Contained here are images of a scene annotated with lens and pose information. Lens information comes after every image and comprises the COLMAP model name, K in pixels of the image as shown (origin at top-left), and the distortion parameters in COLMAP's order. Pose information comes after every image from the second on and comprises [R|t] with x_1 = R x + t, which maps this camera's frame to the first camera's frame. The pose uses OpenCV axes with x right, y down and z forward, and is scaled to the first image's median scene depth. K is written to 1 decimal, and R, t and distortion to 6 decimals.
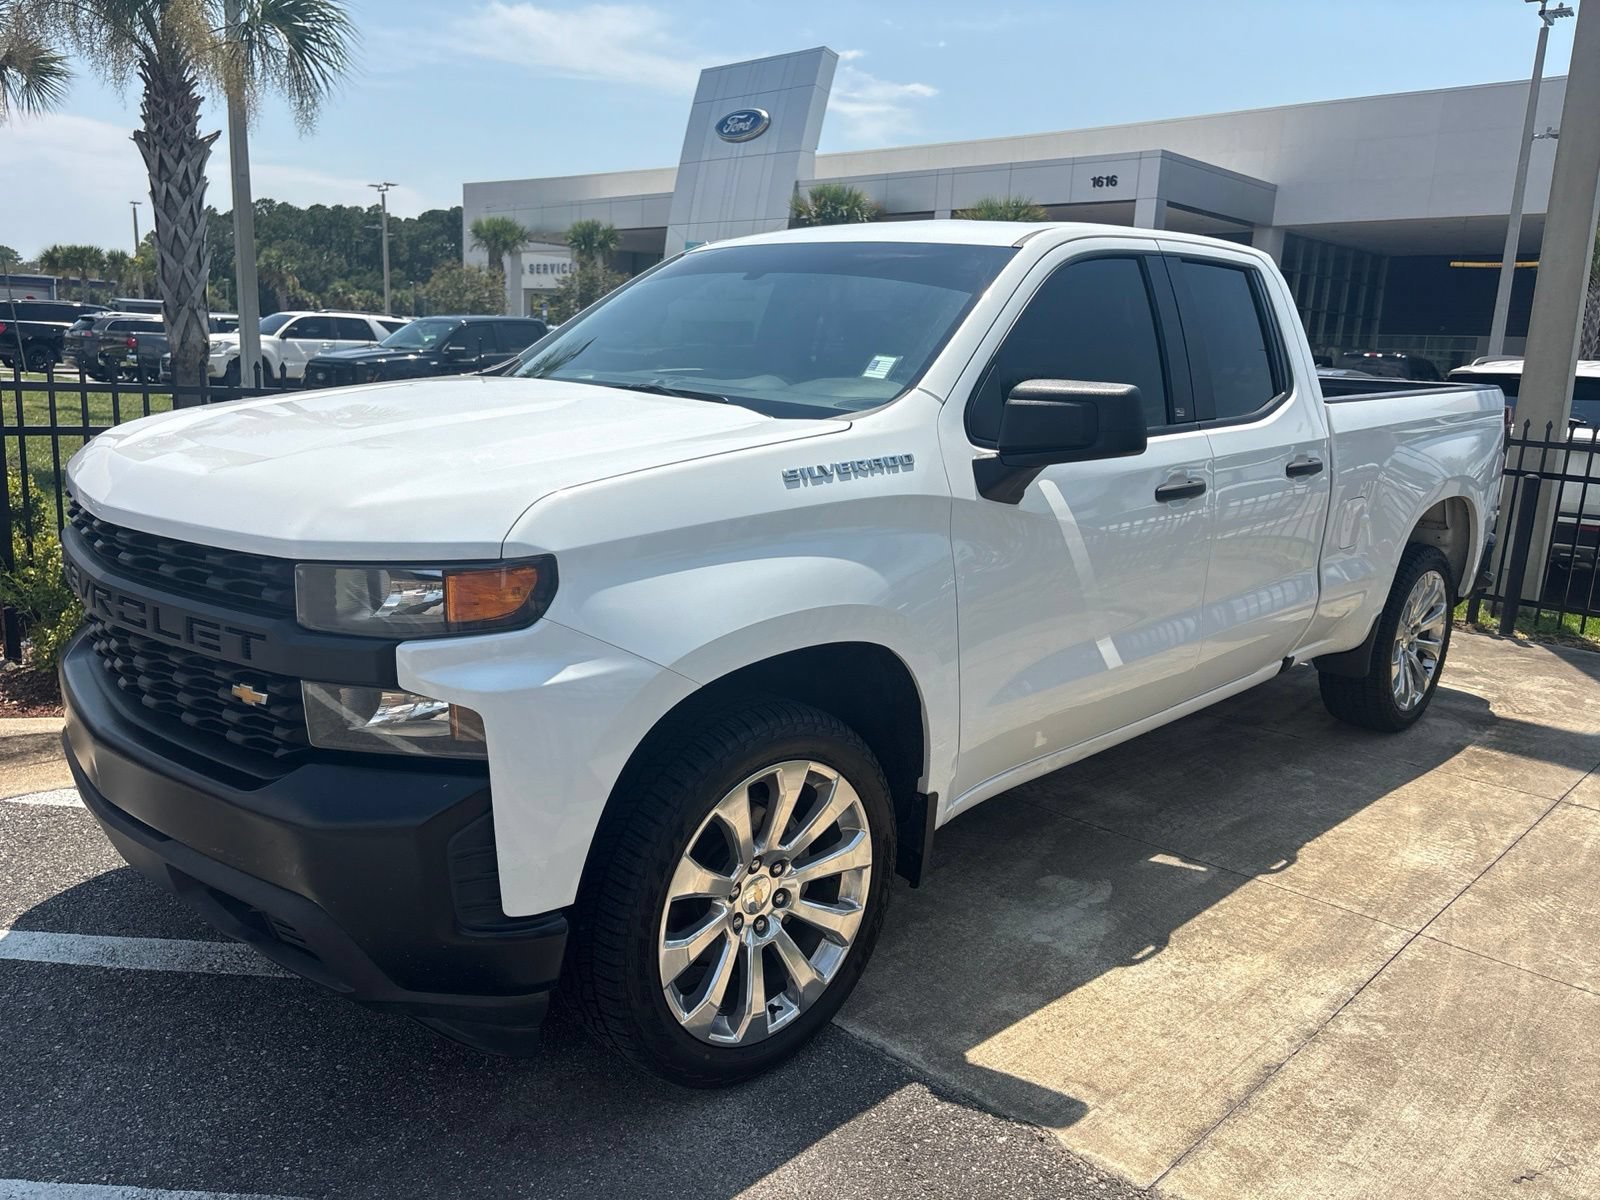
lens RADIAL K [[1195.2, 0, 800.0], [0, 1195.2, 600.0], [0, 0, 1]] dist [0.054601, -0.055151]
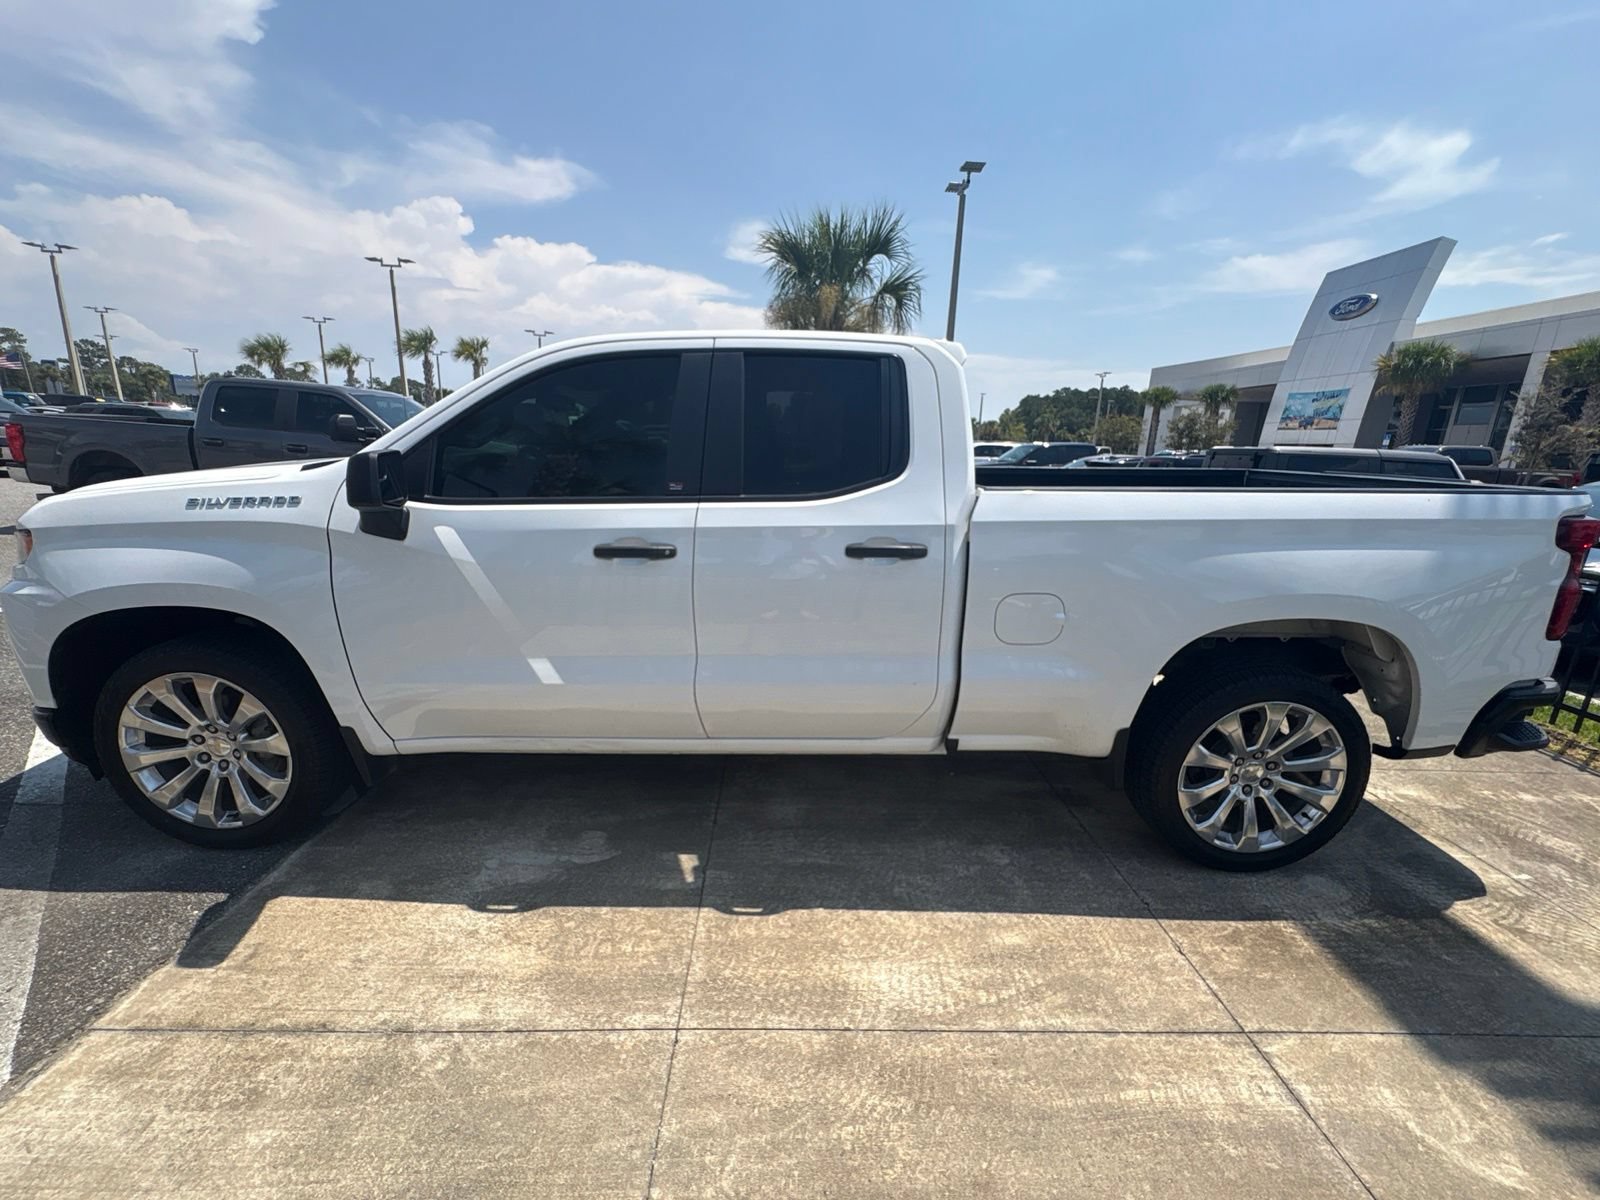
lens RADIAL K [[636.3, 0, 800.0], [0, 636.3, 600.0], [0, 0, 1]] dist [0.003266, -0.000755]
pose [[0.717366, 0.151865, -0.679944, 0.755606], [-0.150264, 0.986709, 0.061847, -0.094102], [0.680299, 0.057804, 0.730651, 0.582265]]
